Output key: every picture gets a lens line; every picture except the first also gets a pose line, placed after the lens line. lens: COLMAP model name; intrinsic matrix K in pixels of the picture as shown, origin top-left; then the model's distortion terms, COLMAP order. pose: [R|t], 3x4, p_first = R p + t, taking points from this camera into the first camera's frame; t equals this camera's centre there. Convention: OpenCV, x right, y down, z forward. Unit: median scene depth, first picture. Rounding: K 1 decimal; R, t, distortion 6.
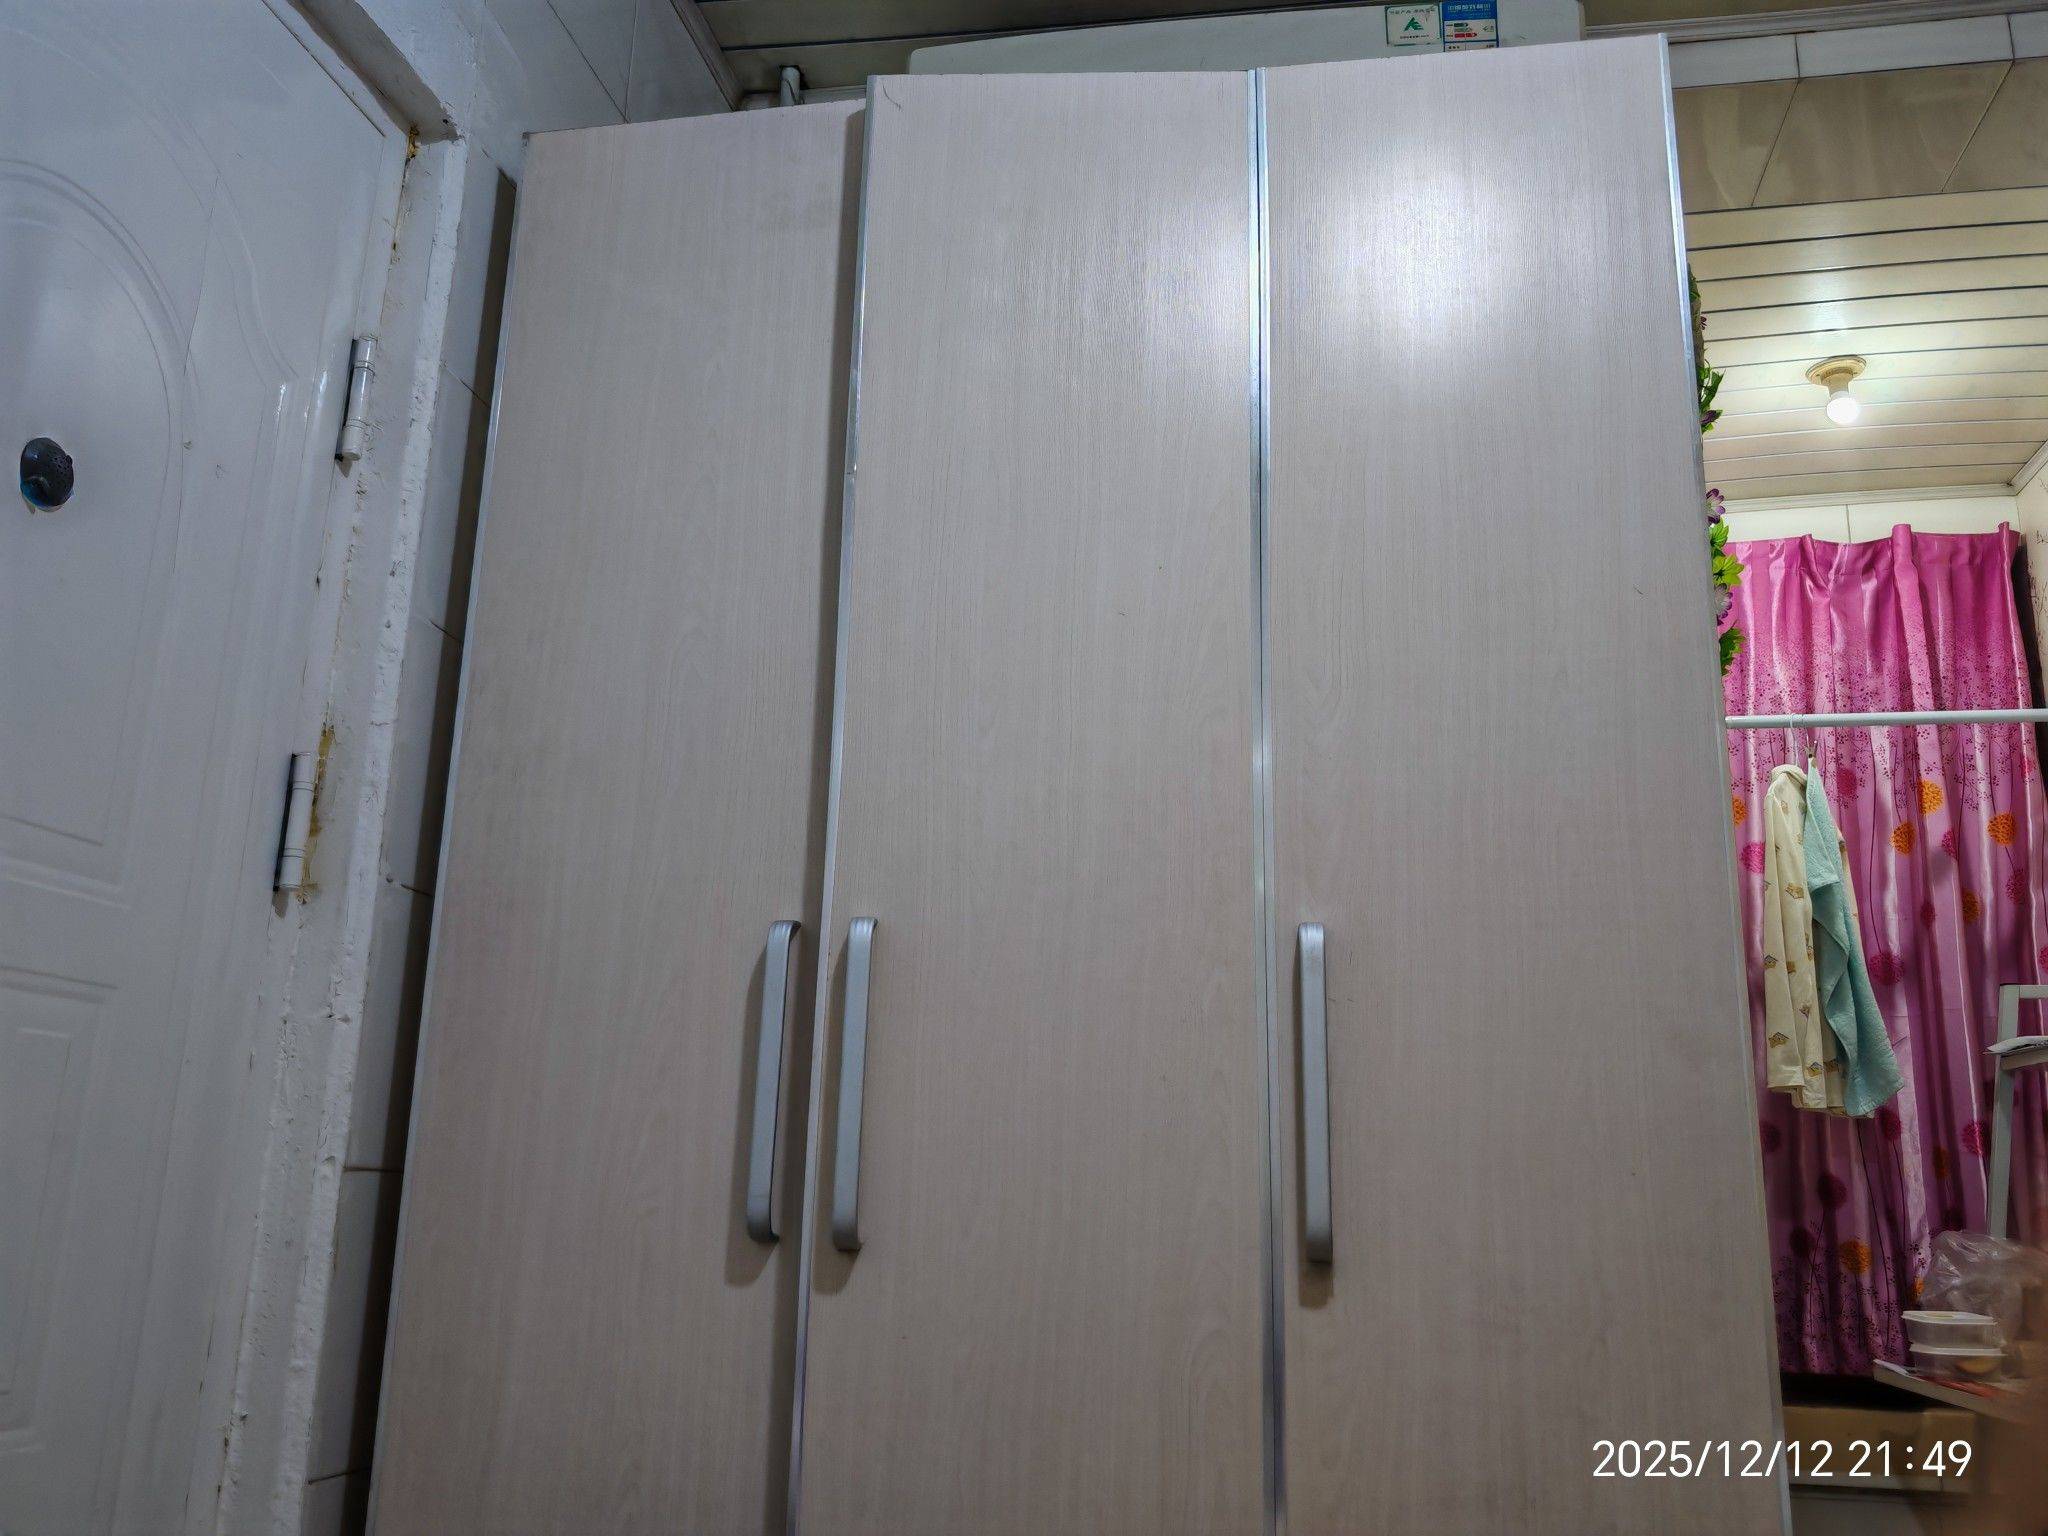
lens RADIAL K [[1686.2, 0, 1030.1], [0, 1686.2, 803.4], [0, 0, 1]] dist [0.005936, 0.001383]
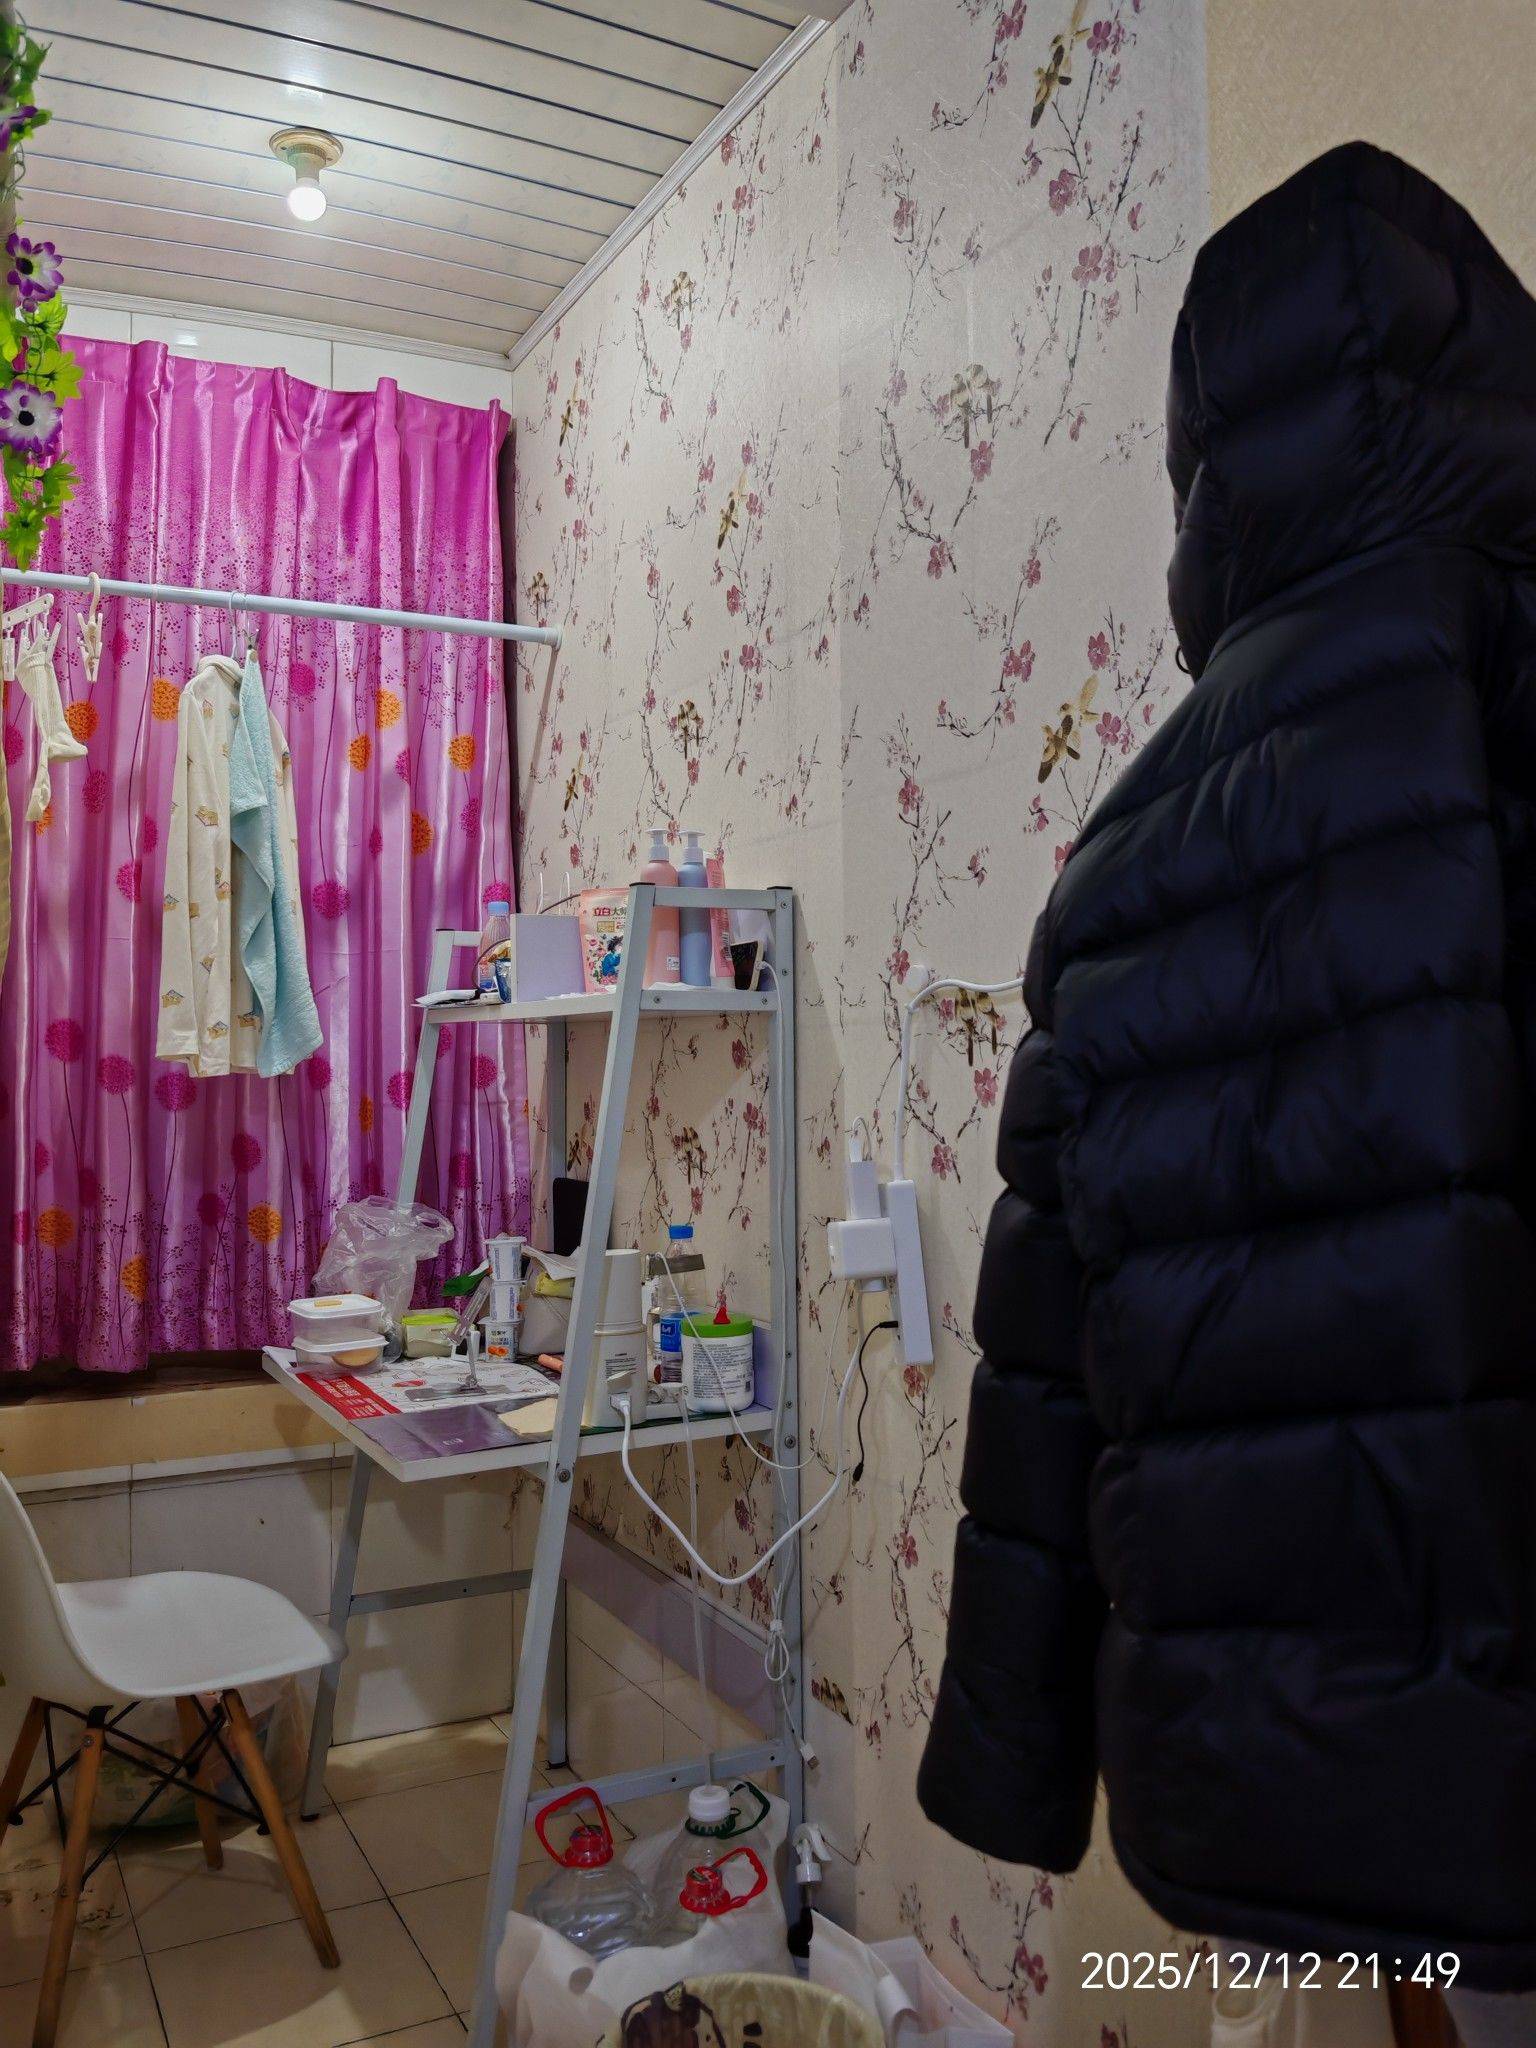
lens RADIAL K [[1646.0, 0, 768.0], [0, 1646.0, 1024.0], [0, 0, 1]] dist [-0.165743, 0.100175]
pose [[0.796677, -0.007869, 0.604354, 0.187099], [-0.134178, 0.972661, 0.189542, -0.030252], [-0.589323, -0.232094, 0.773842, 0.211974]]
